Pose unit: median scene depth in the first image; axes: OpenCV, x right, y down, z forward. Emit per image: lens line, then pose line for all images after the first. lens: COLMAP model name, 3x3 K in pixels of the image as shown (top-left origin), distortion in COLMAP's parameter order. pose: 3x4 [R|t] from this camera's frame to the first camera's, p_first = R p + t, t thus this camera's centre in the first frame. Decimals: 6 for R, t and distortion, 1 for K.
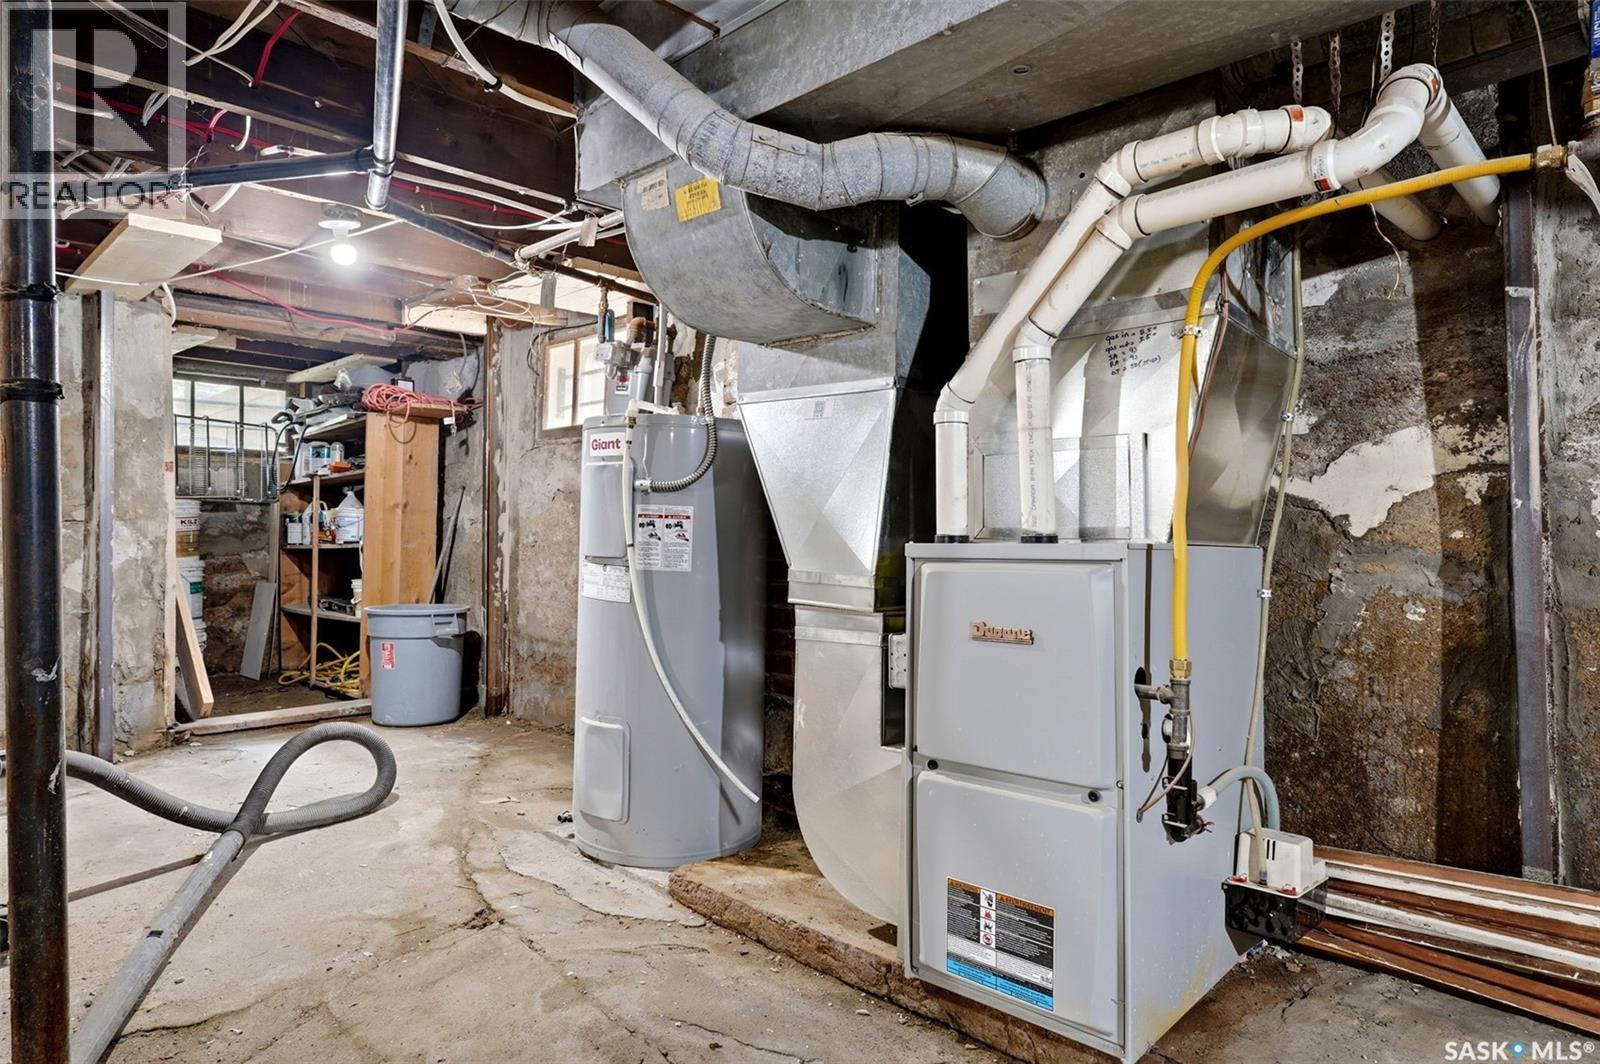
lens RADIAL K [[937.1, 0, 802.1], [0, 937.1, 530.9], [0, 0, 1]] dist [0.001317, 0.000137]
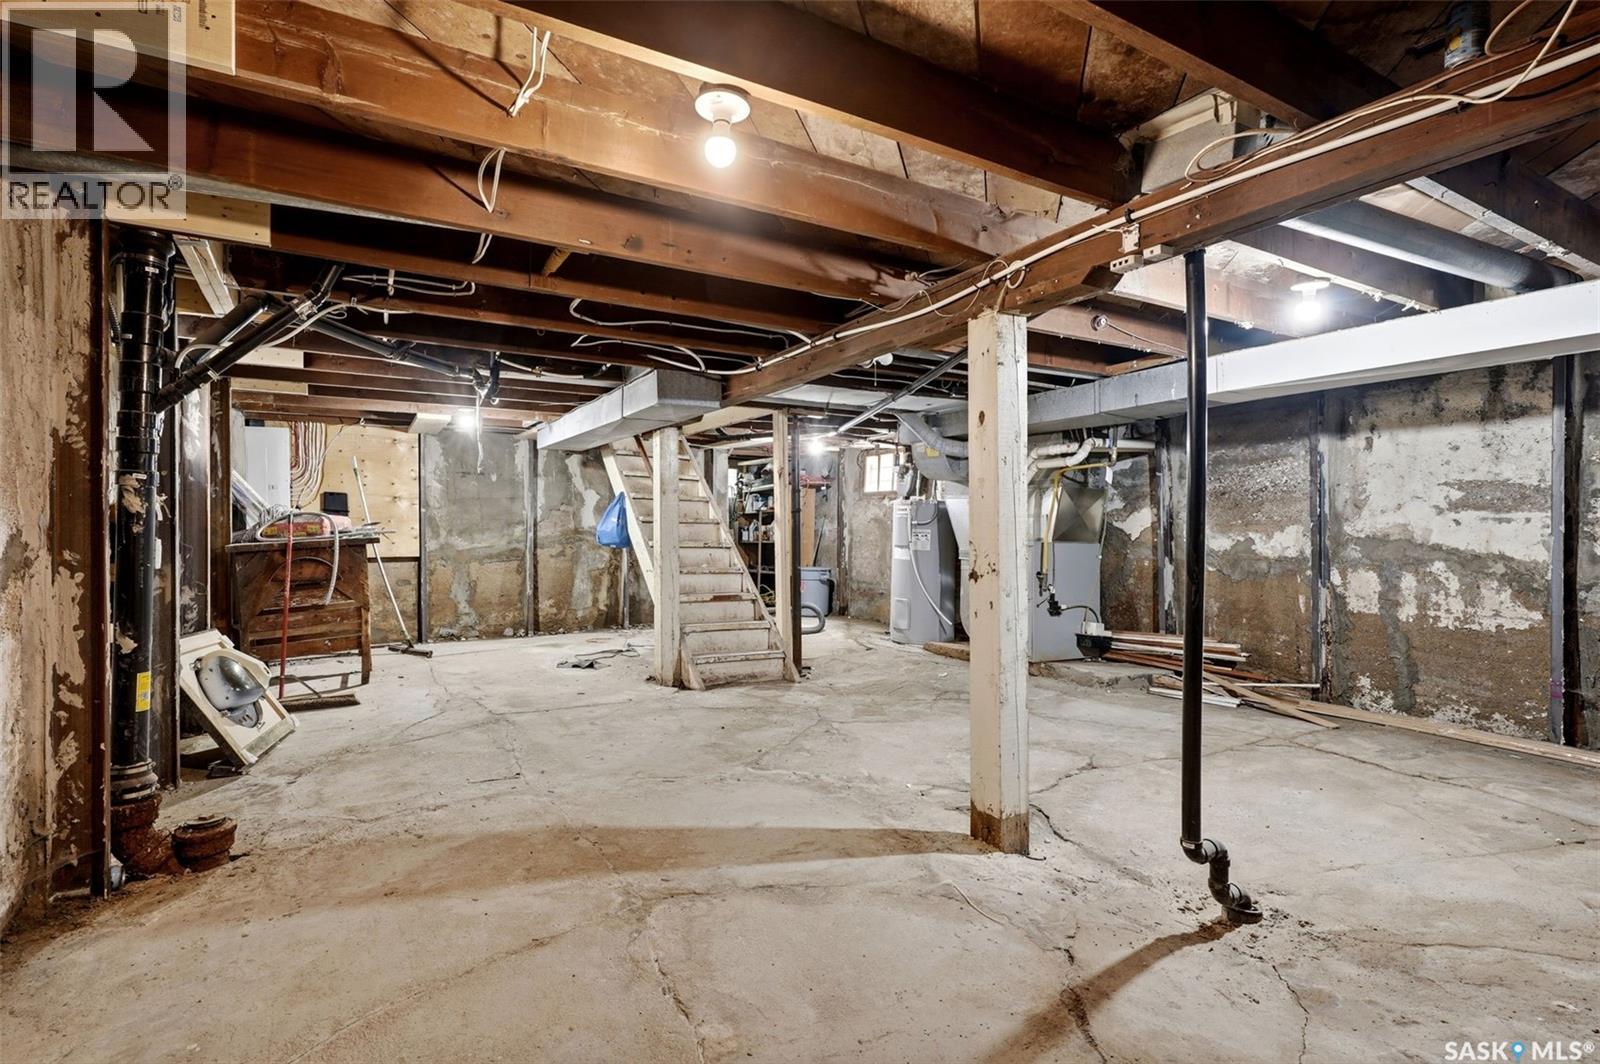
lens RADIAL K [[748.6, 0, 797.5], [0, 748.6, 535.1], [0, 0, 1]] dist [0.000532, 0.000958]
pose [[0.960042, 0.002012, -0.279848, 0.140361], [-0.000305, 0.999981, 0.006141, -0.020574], [0.279855, -0.005810, 0.960025, -1.367279]]
